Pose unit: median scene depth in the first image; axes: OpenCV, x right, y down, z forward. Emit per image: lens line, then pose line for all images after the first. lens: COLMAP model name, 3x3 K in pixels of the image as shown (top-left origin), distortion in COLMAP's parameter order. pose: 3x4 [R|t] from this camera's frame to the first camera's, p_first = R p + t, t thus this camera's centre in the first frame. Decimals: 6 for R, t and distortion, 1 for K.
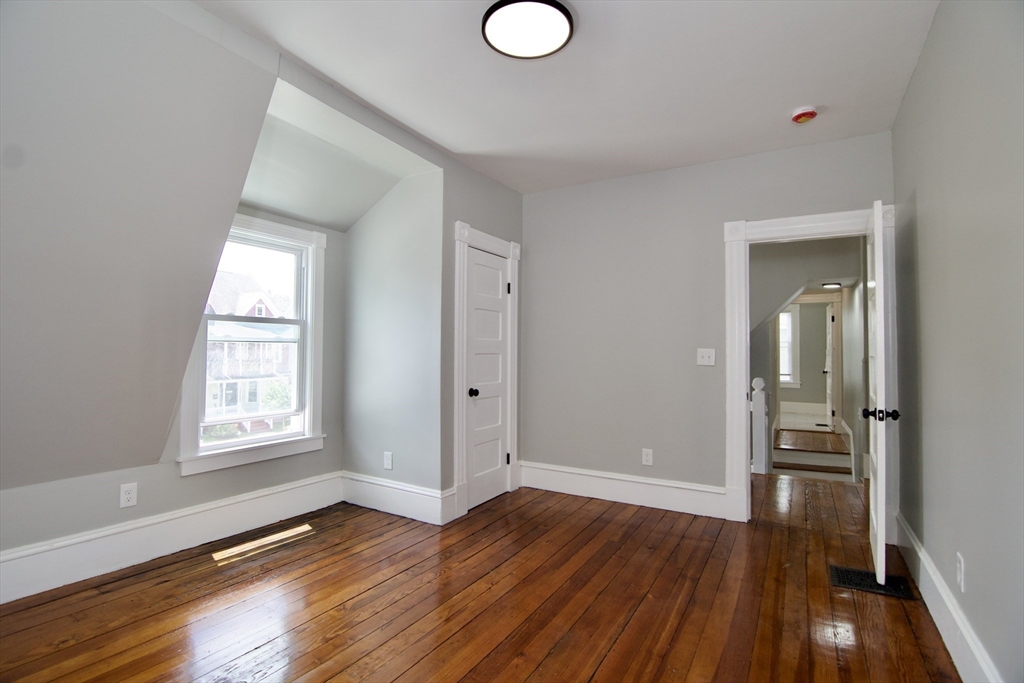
lens RADIAL K [[494.8, 0, 511.8], [0, 494.8, 338.3], [0, 0, 1]] dist [-0.002924, -0.012294]
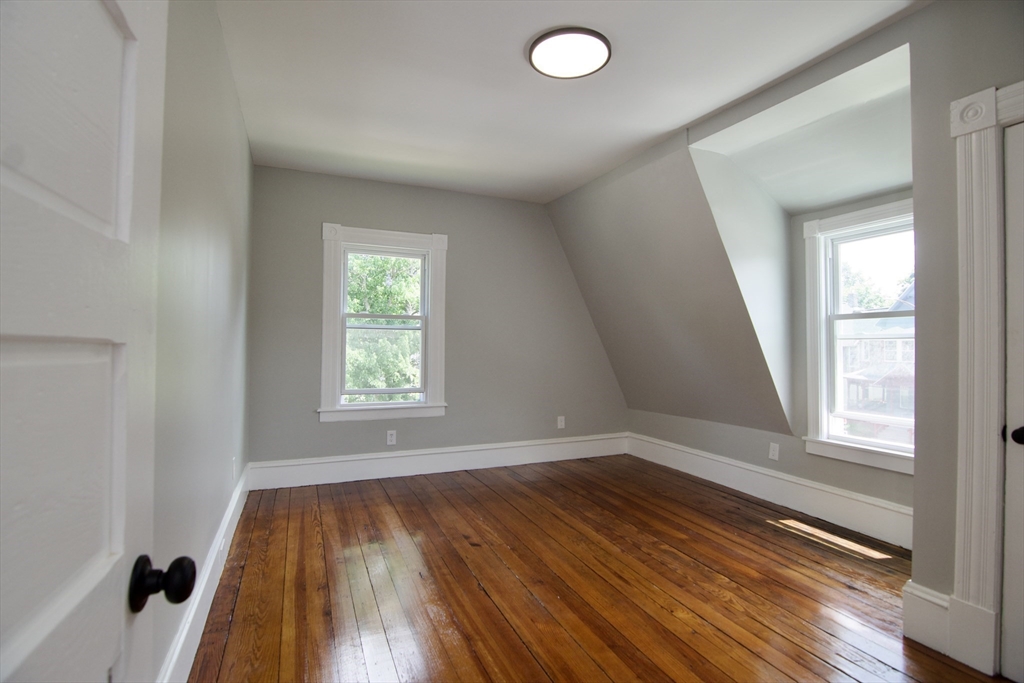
lens RADIAL K [[491.4, 0, 512.2], [0, 491.4, 338.9], [0, 0, 1]] dist [-0.000391, -0.013579]
pose [[-0.590047, -0.026522, -0.806933, 0.739739], [0.006382, 0.999276, -0.037510, 0.043278], [0.807344, -0.027282, -0.589450, 1.146443]]
